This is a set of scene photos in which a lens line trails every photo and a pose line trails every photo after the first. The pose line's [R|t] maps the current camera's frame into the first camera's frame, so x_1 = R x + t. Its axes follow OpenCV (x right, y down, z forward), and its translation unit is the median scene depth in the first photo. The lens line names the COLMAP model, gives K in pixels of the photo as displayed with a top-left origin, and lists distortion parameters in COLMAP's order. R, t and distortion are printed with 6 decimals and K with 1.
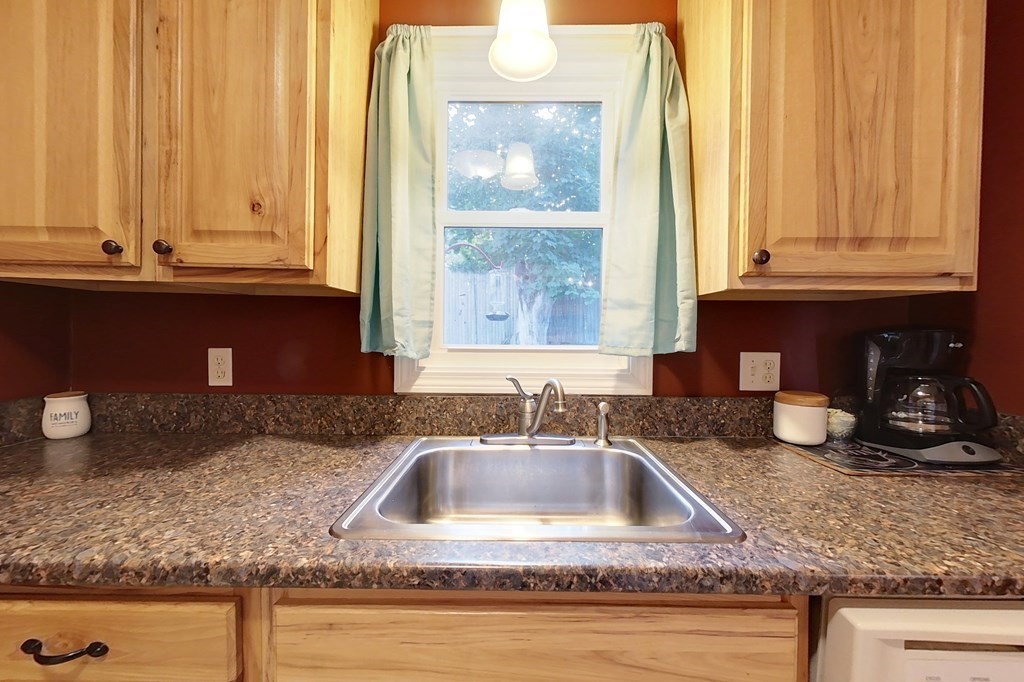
lens RADIAL K [[394.2, 0, 513.2], [0, 394.2, 340.3], [0, 0, 1]] dist [-0.000191, 0.000078]
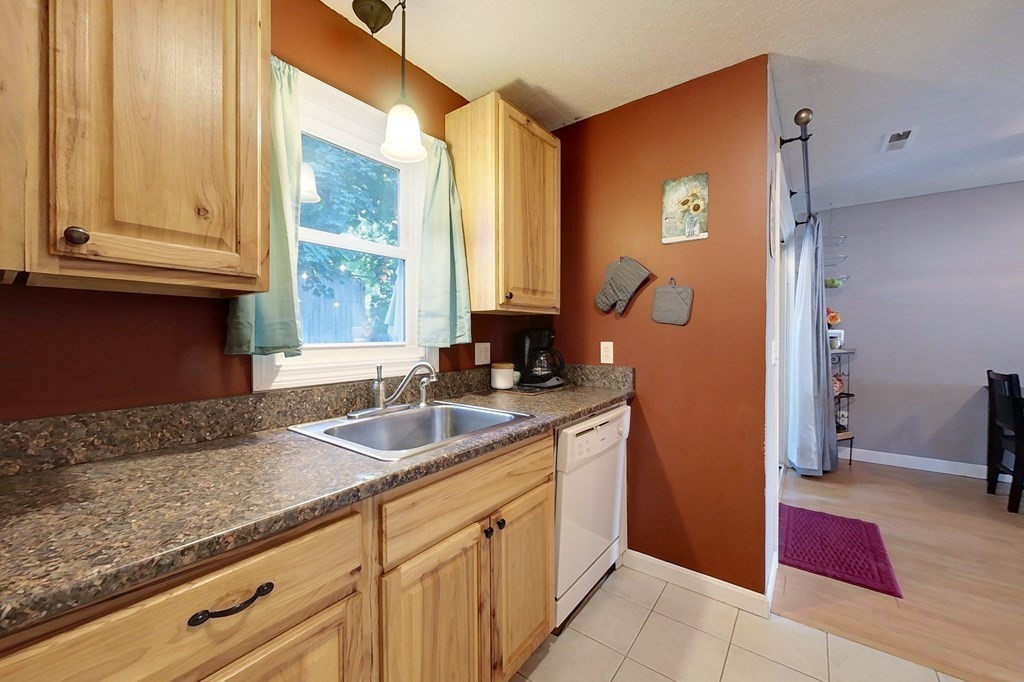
lens RADIAL K [[394.2, 0, 513.2], [0, 394.2, 340.3], [0, 0, 1]] dist [-0.000191, 0.000078]
pose [[0.597136, -0.023735, 0.801789, -0.976094], [0.020932, 0.999683, 0.014004, -0.004722], [-0.801867, 0.008420, 0.597444, -0.241069]]
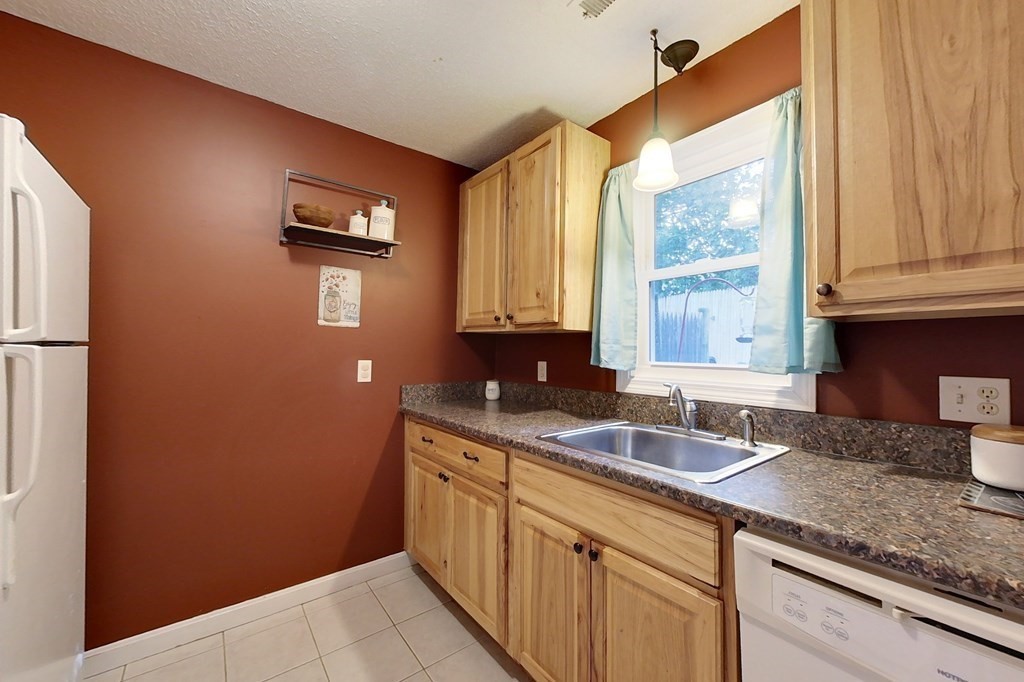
lens RADIAL K [[394.2, 0, 513.2], [0, 394.2, 340.3], [0, 0, 1]] dist [-0.000191, 0.000078]
pose [[0.625963, -0.024034, -0.779482, 0.910587], [-0.017258, 0.998853, -0.044657, 0.007331], [0.779661, 0.041406, 0.624831, -0.427361]]
